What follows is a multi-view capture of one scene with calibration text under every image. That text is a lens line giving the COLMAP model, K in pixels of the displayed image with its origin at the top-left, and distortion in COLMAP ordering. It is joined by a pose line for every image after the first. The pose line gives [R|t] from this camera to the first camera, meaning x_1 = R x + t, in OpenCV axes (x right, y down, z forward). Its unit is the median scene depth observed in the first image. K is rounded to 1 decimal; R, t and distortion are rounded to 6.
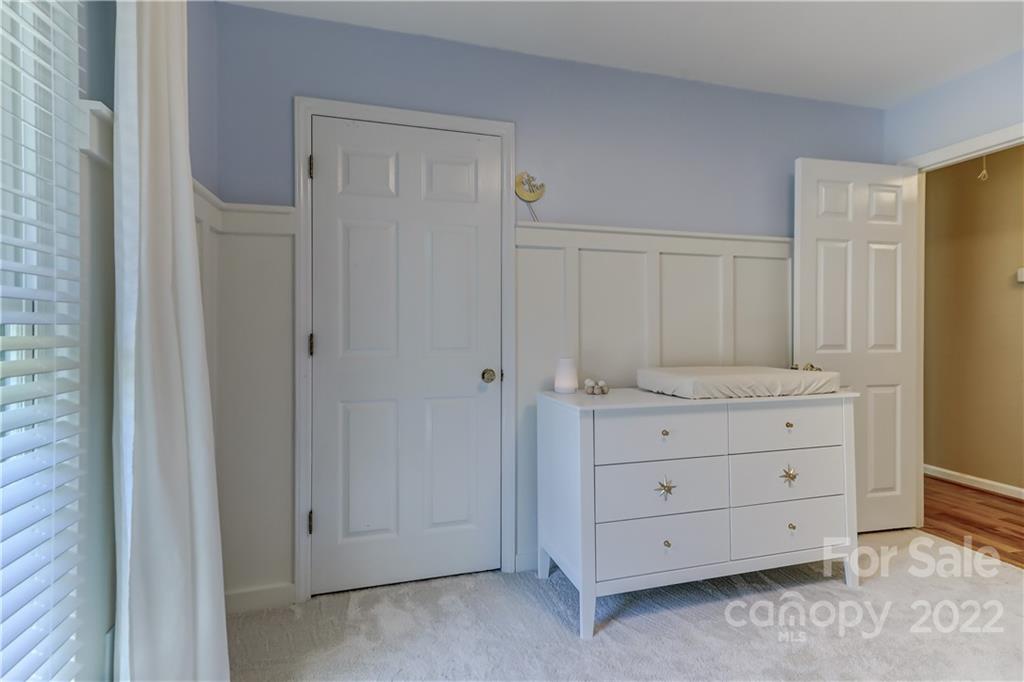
lens RADIAL K [[459.7, 0, 501.3], [0, 459.7, 334.2], [0, 0, 1]] dist [0.009417, 0.000259]
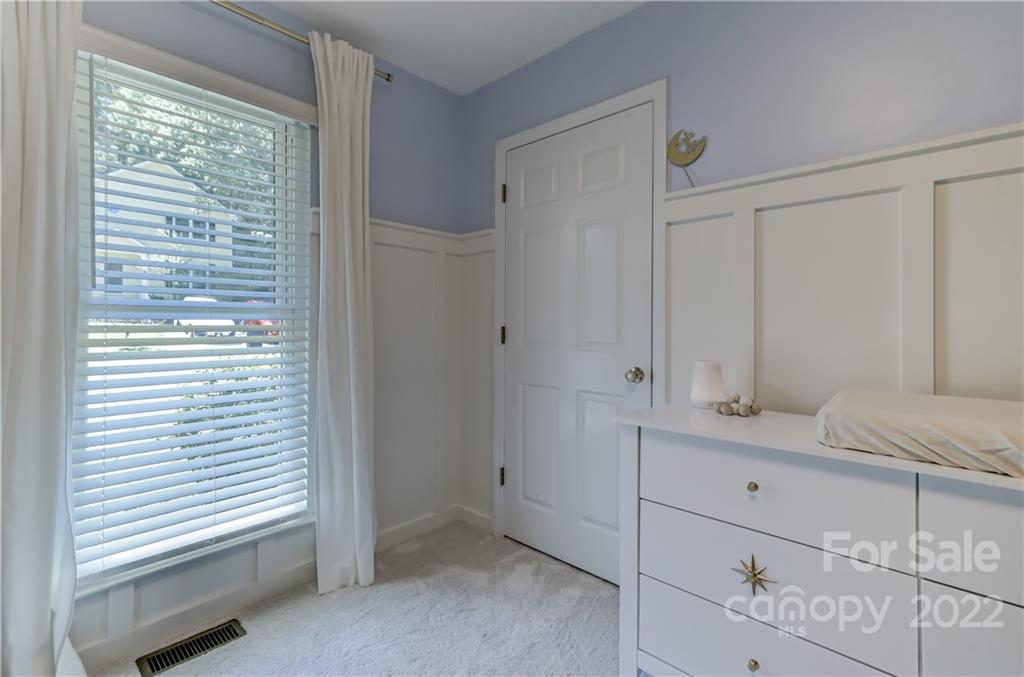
lens RADIAL K [[458.0, 0, 518.0], [0, 458.0, 328.4], [0, 0, 1]] dist [-0.000078, 0.000025]
pose [[0.534577, 0.010030, -0.845060, 0.646296], [-0.014841, 0.999887, 0.002480, 0.001032], [0.844990, 0.011216, 0.534665, 0.358054]]
